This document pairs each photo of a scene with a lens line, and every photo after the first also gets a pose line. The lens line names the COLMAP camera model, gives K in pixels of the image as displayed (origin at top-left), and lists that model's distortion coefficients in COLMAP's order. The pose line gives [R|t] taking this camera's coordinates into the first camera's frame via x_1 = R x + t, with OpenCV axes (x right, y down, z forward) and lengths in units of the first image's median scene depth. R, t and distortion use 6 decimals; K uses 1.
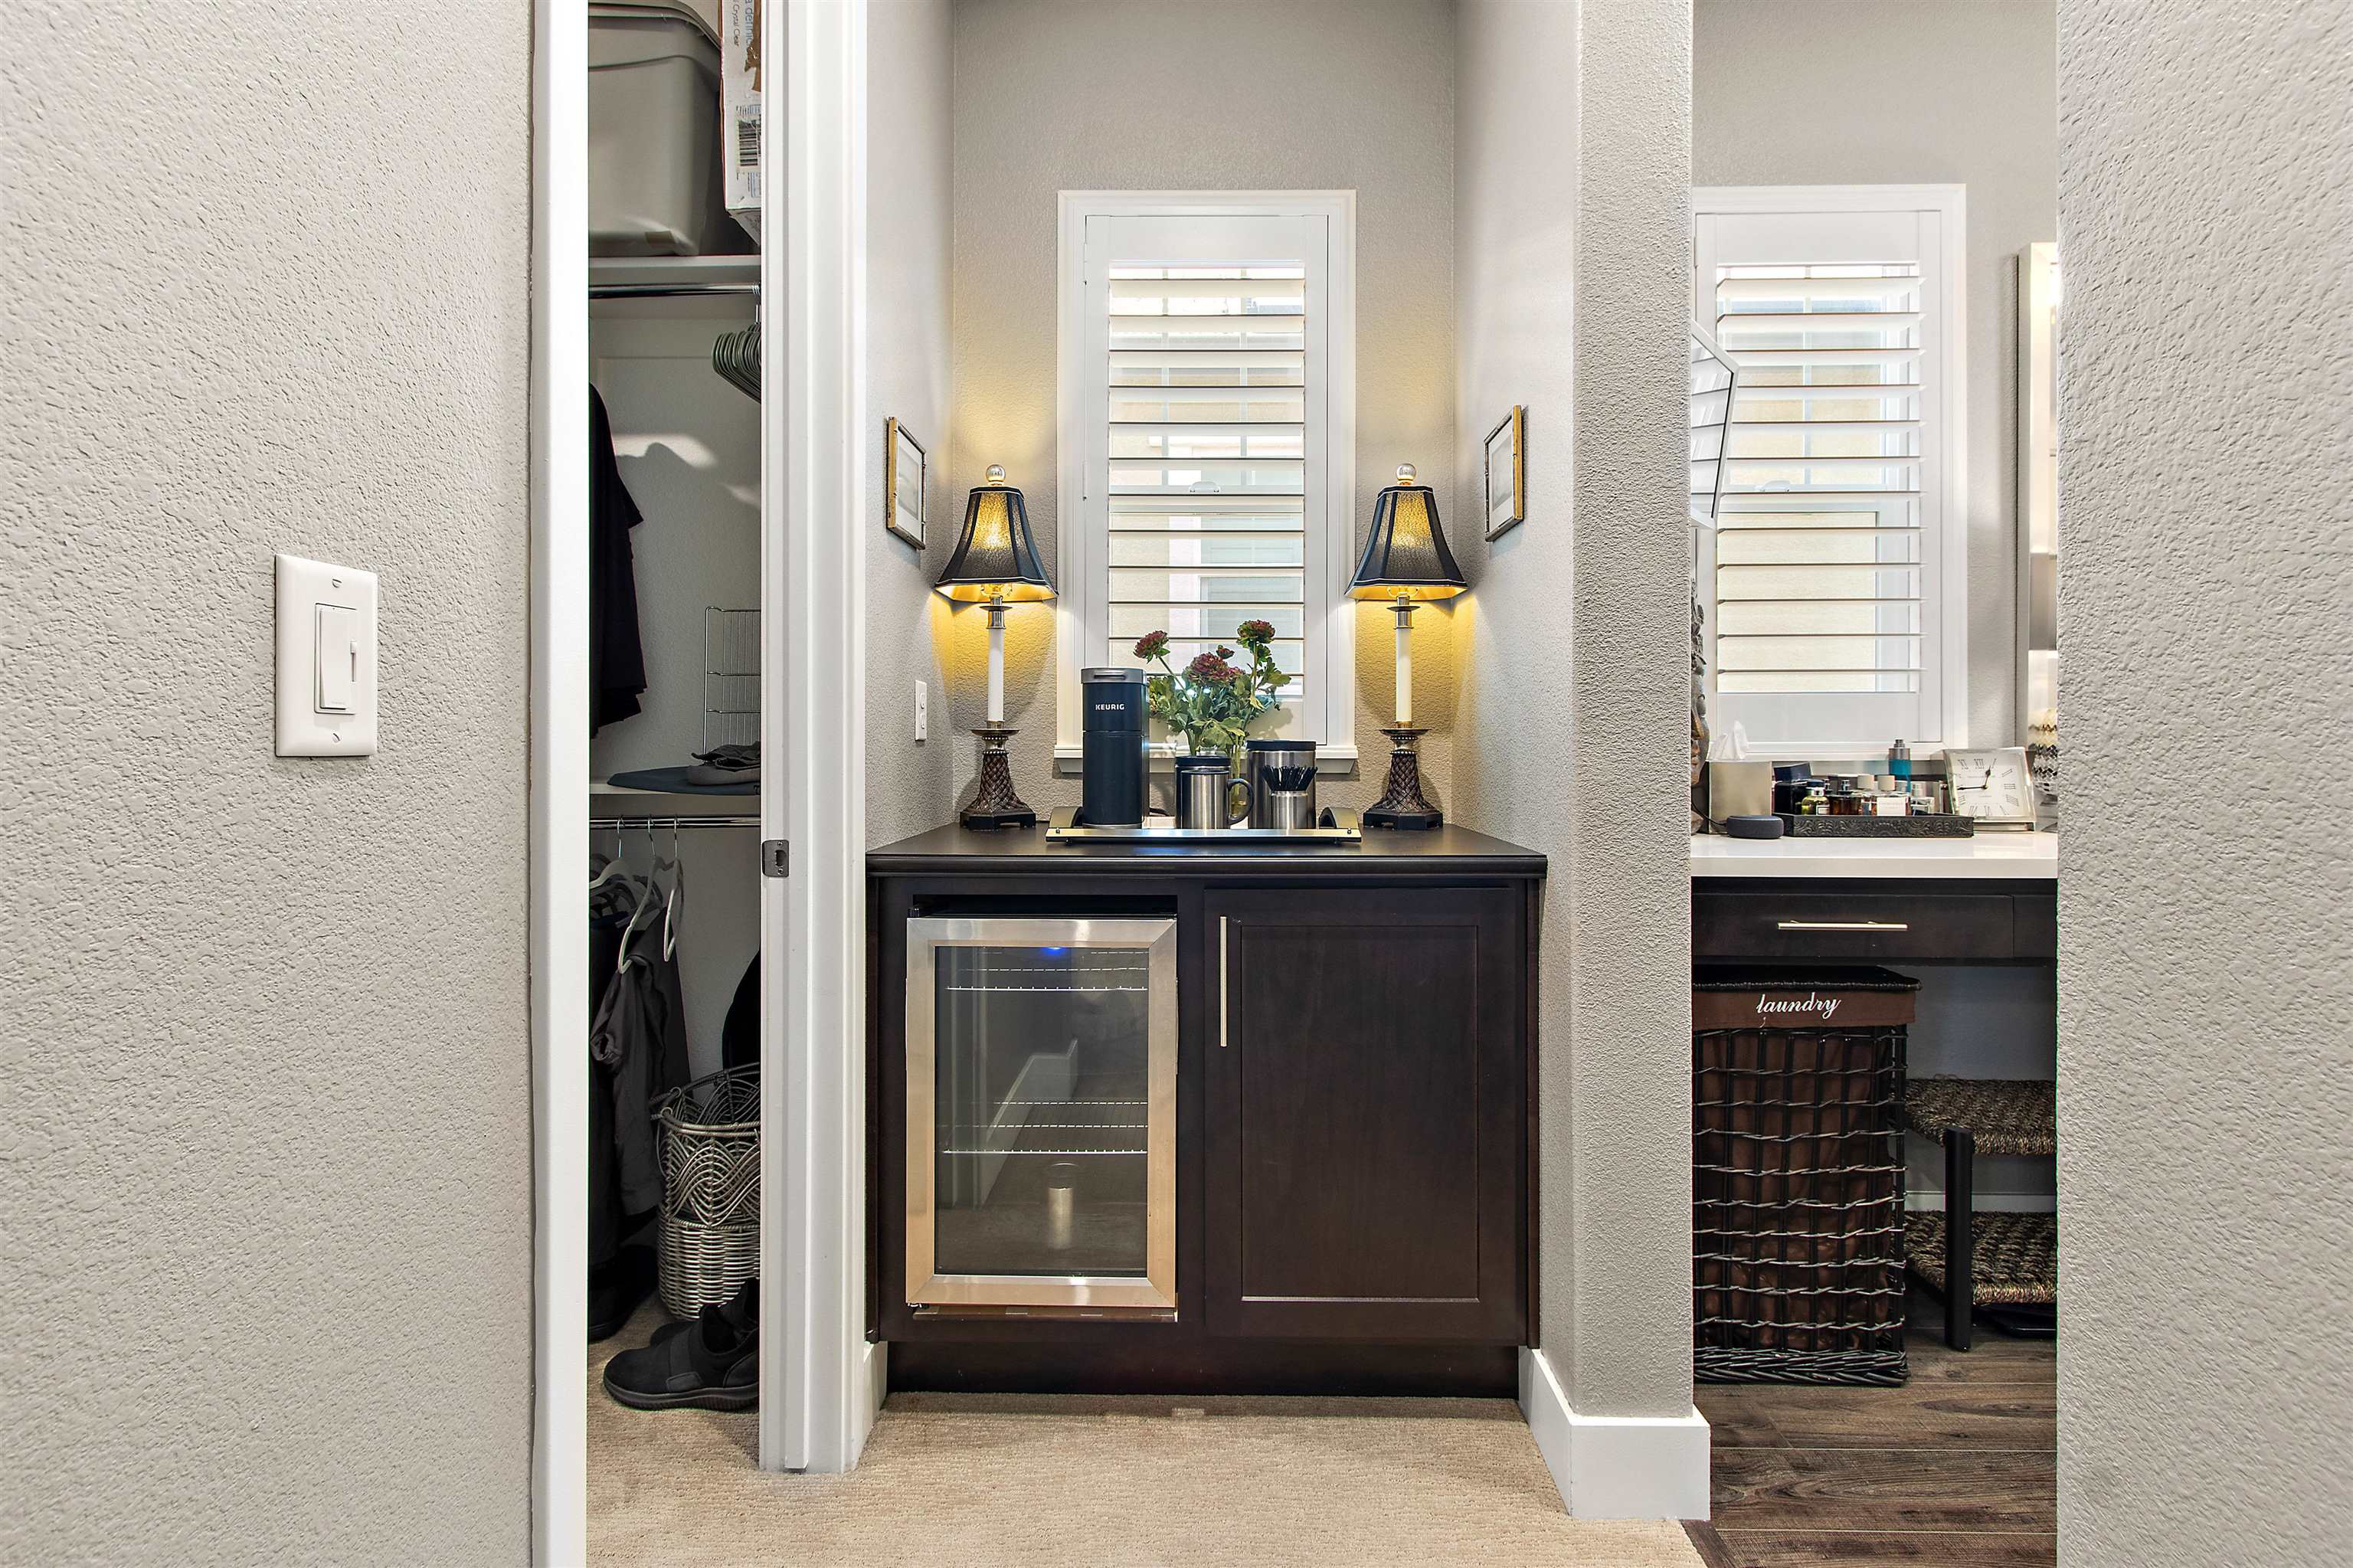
lens RADIAL K [[1087.6, 0, 1178.6], [0, 1087.6, 762.4], [0, 0, 1]] dist [-0.000613, -0.000454]
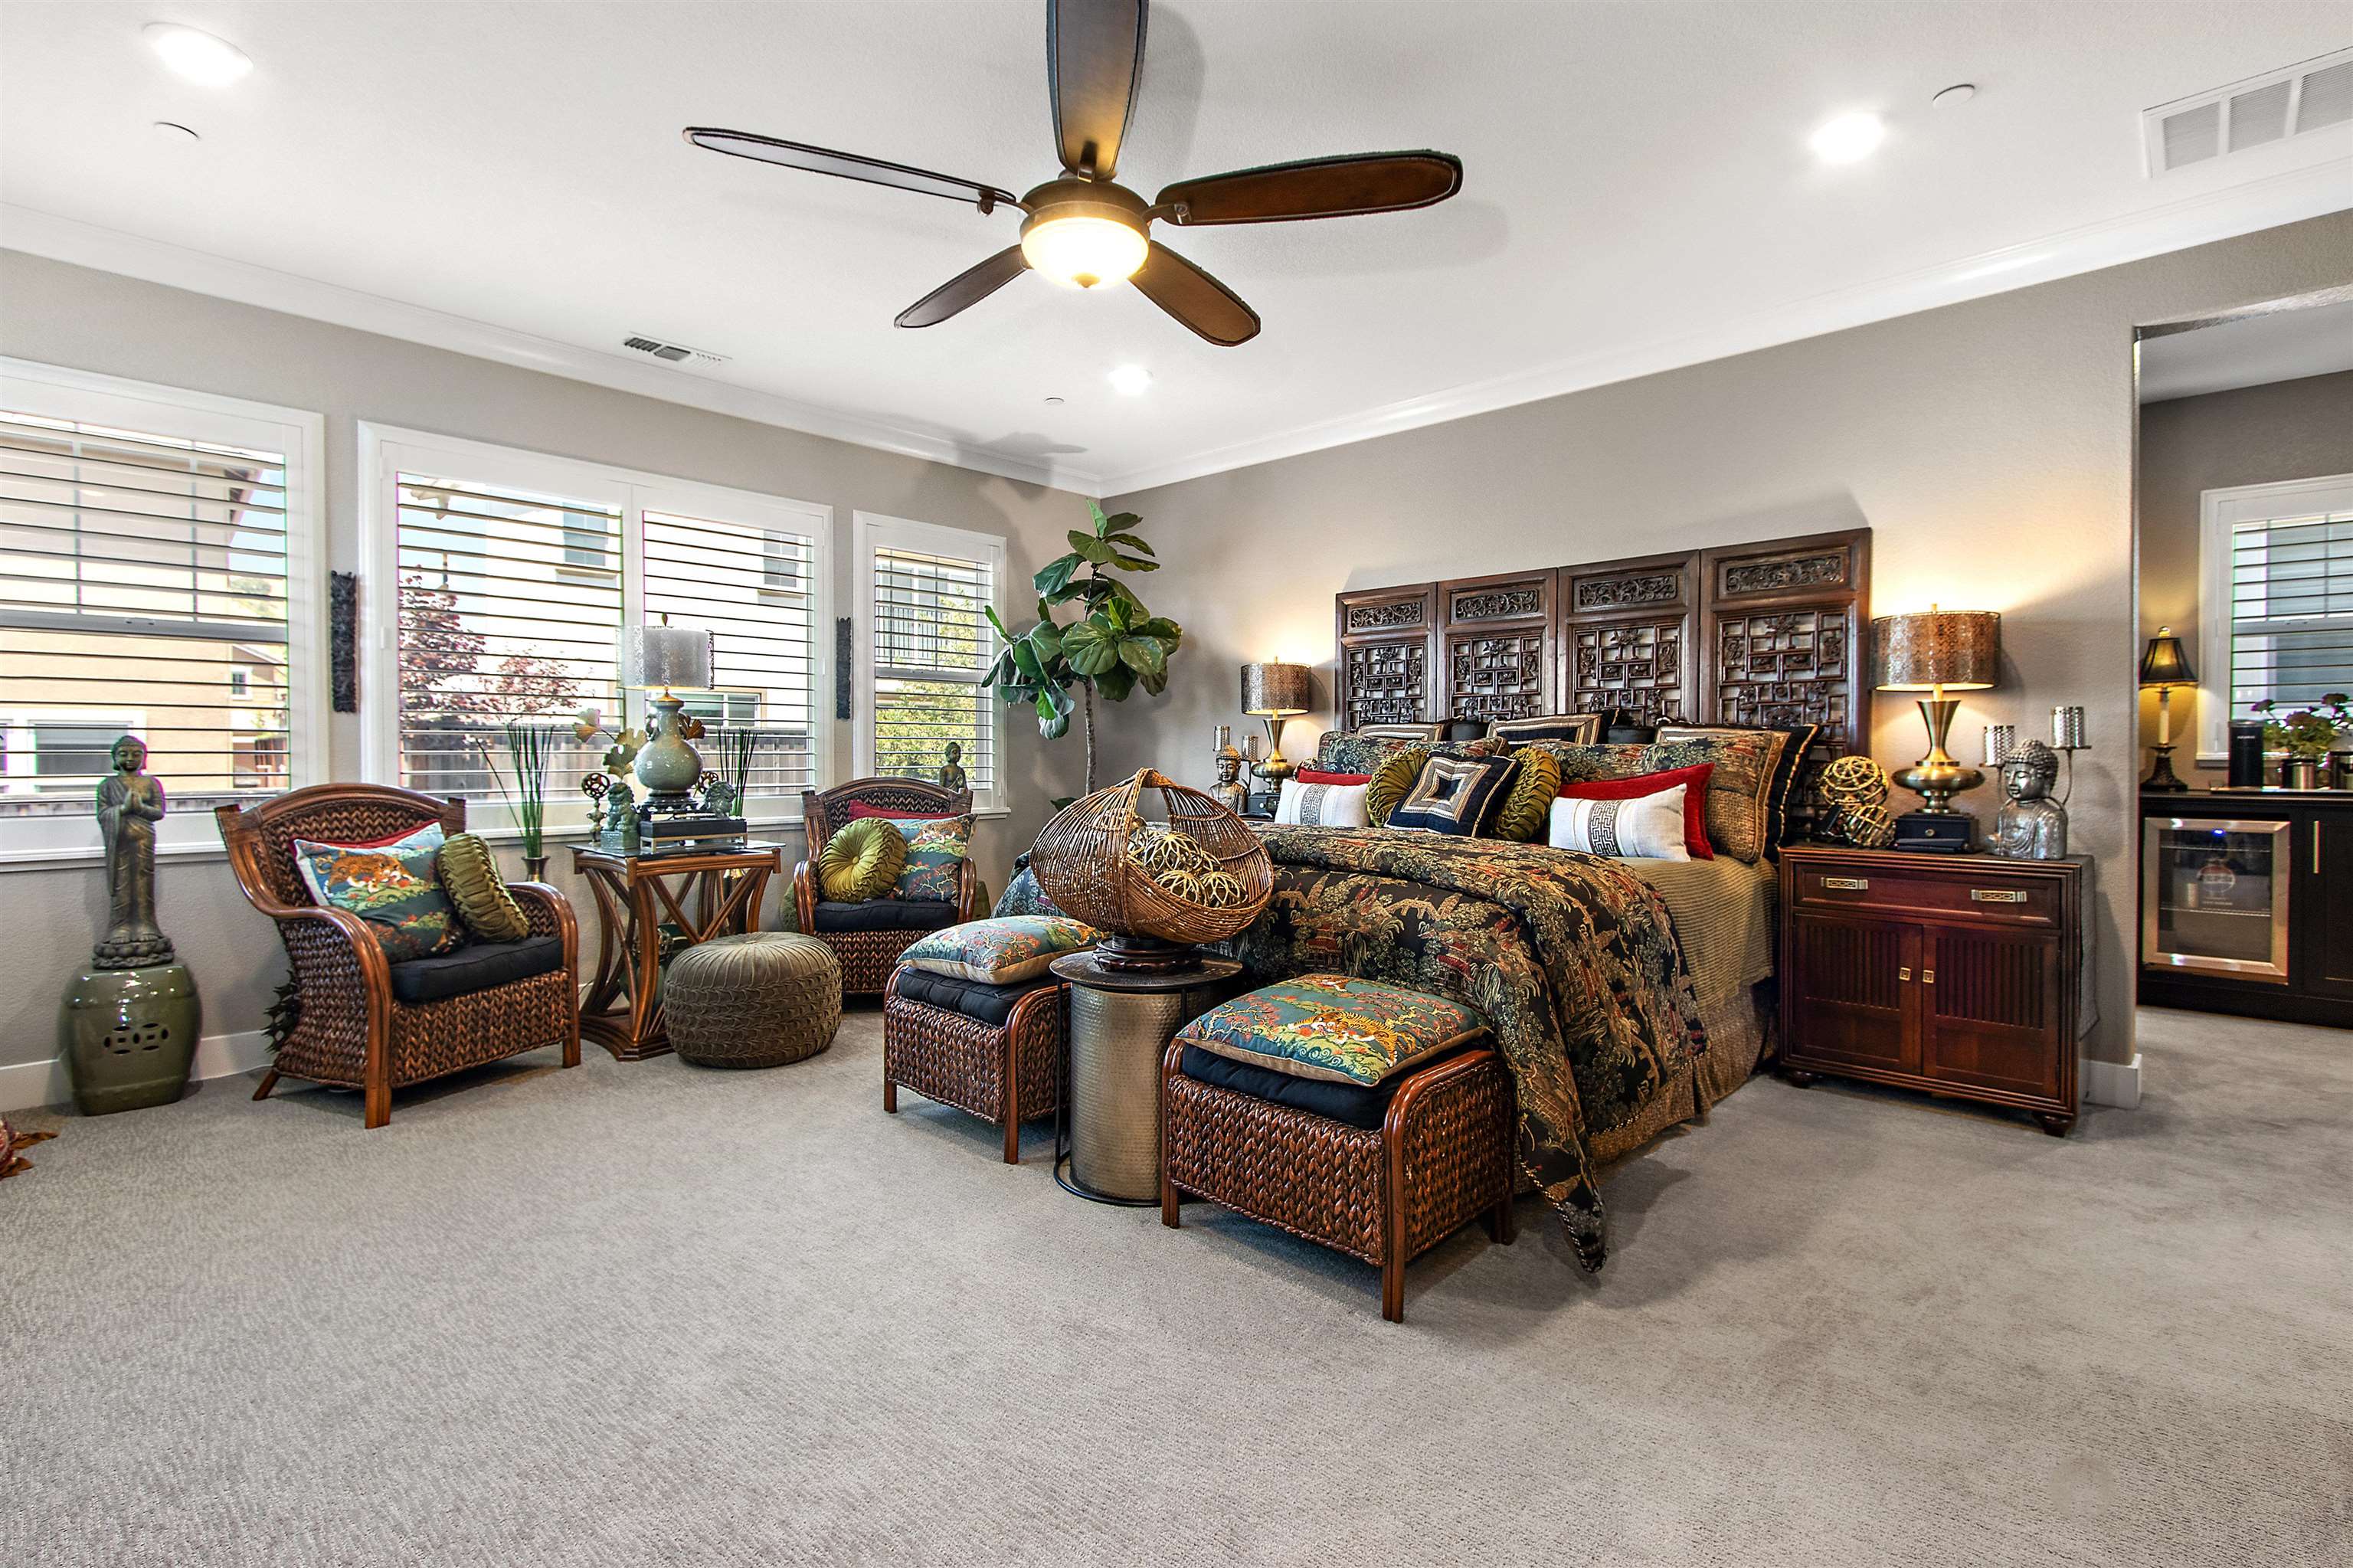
lens RADIAL K [[1087.6, 0, 1178.6], [0, 1087.6, 762.4], [0, 0, 1]] dist [-0.000613, -0.000454]
pose [[0.732586, 0.003655, -0.680665, -0.134914], [-0.002086, 0.999993, 0.003125, -0.000630], [0.680672, -0.000869, 0.732588, -2.028797]]
